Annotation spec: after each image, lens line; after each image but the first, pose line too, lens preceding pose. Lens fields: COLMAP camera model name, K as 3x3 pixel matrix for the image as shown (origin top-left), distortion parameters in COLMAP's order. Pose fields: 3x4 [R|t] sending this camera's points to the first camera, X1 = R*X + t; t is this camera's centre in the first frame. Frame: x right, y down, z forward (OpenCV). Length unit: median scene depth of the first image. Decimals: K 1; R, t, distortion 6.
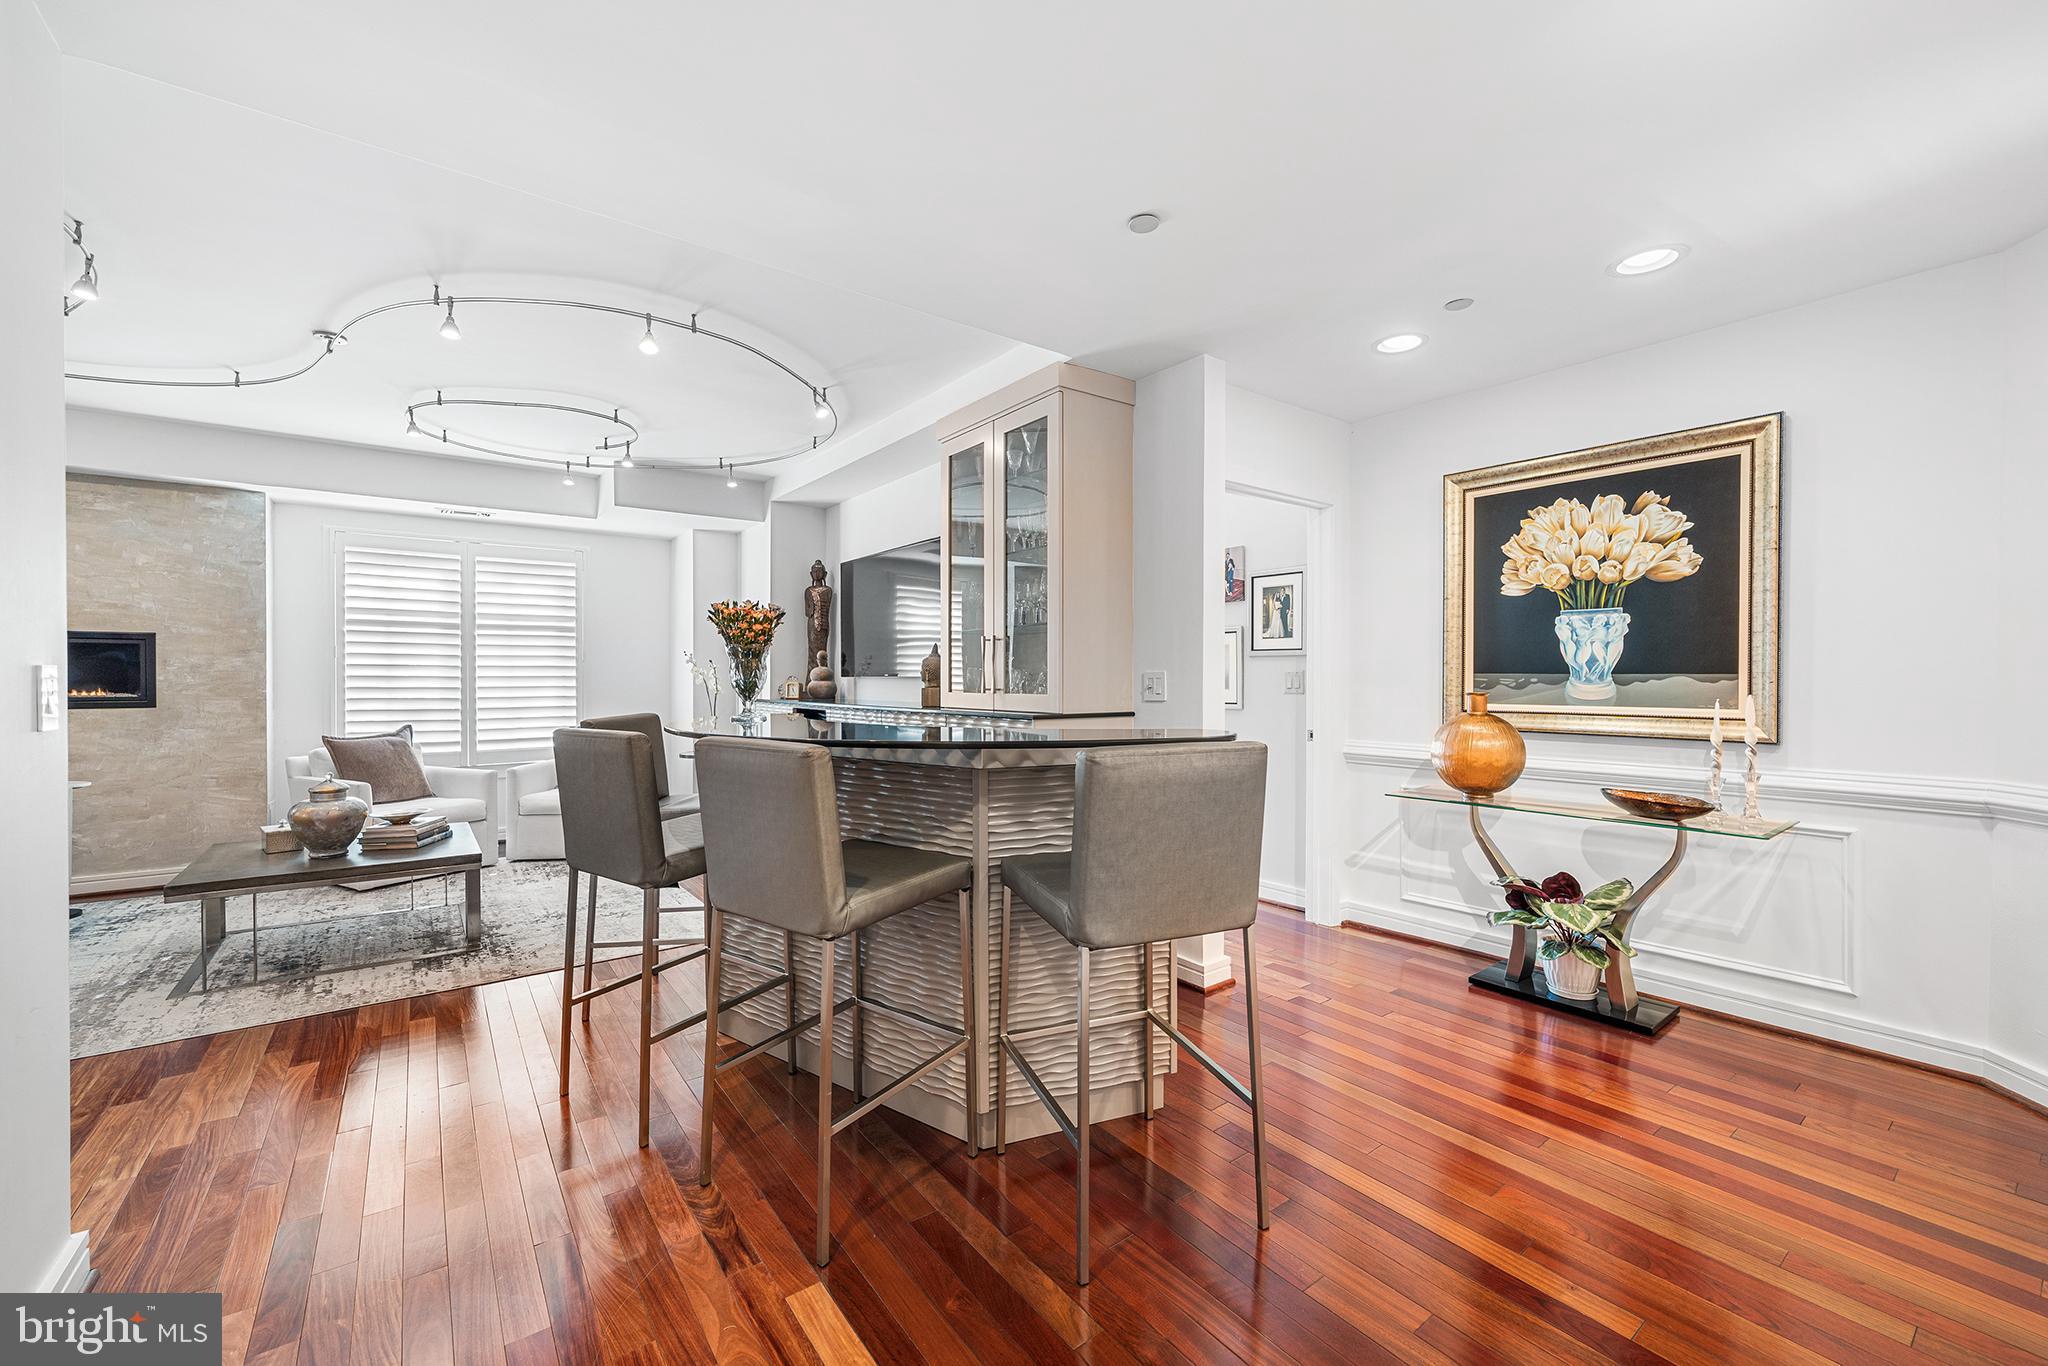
lens RADIAL K [[816.7, 0, 1023.9], [0, 816.7, 680.2], [0, 0, 1]] dist [-0.005425, -0.000176]
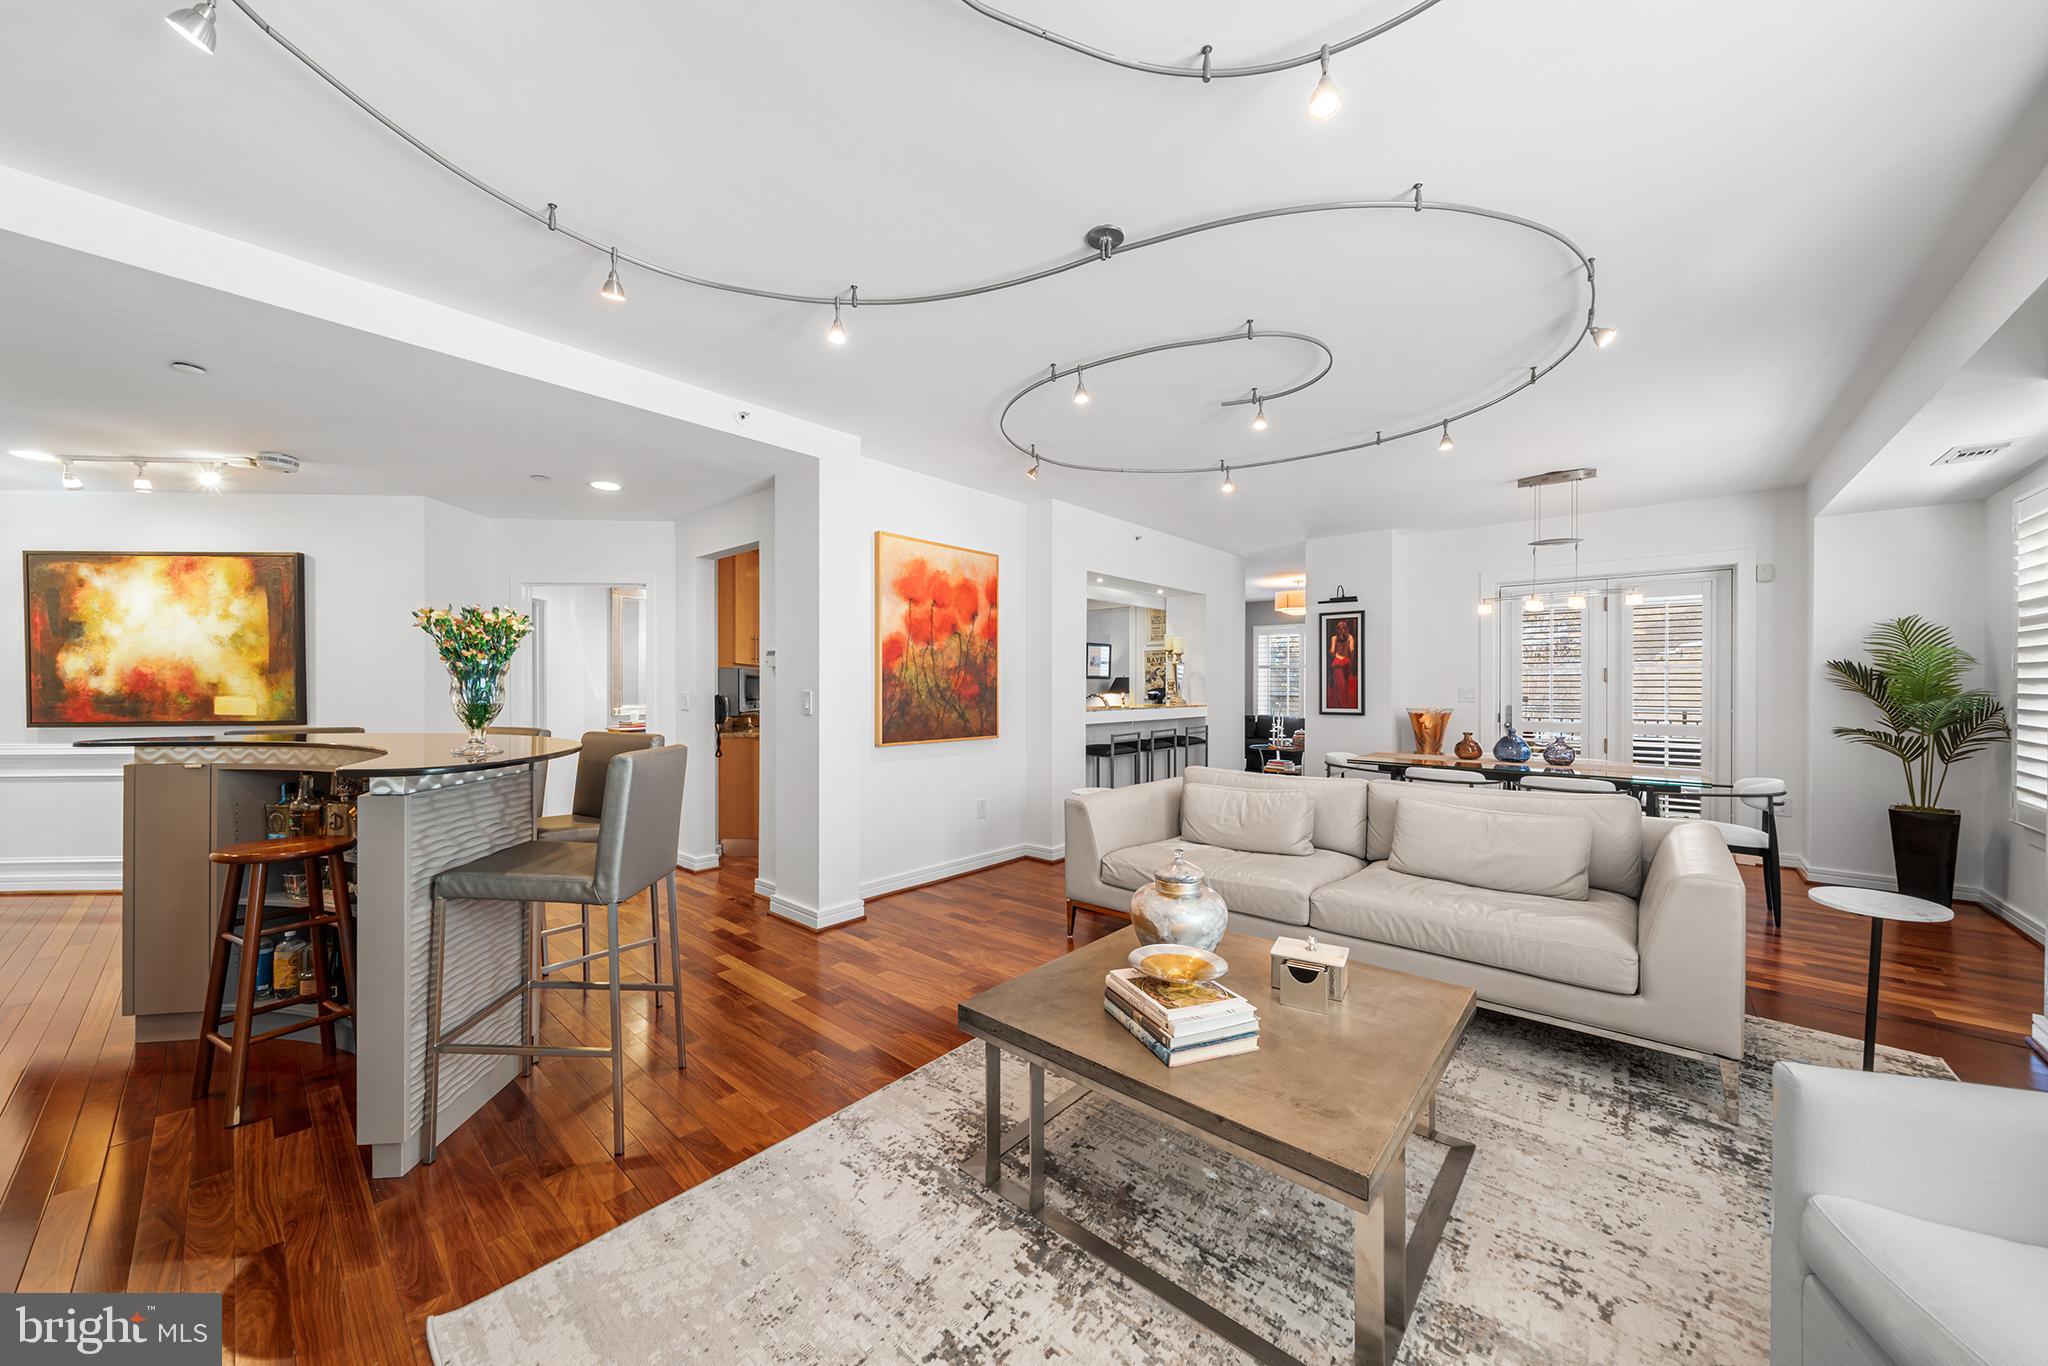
lens RADIAL K [[715.0, 0, 1026.6], [0, 715.0, 691.7], [0, 0, 1]] dist [-0.000002, -0.000262]
pose [[-0.978658, -0.000186, -0.205498, -0.642831], [-0.002470, 0.999938, 0.010857, -0.018158], [0.205483, 0.011133, -0.978597, 1.595673]]
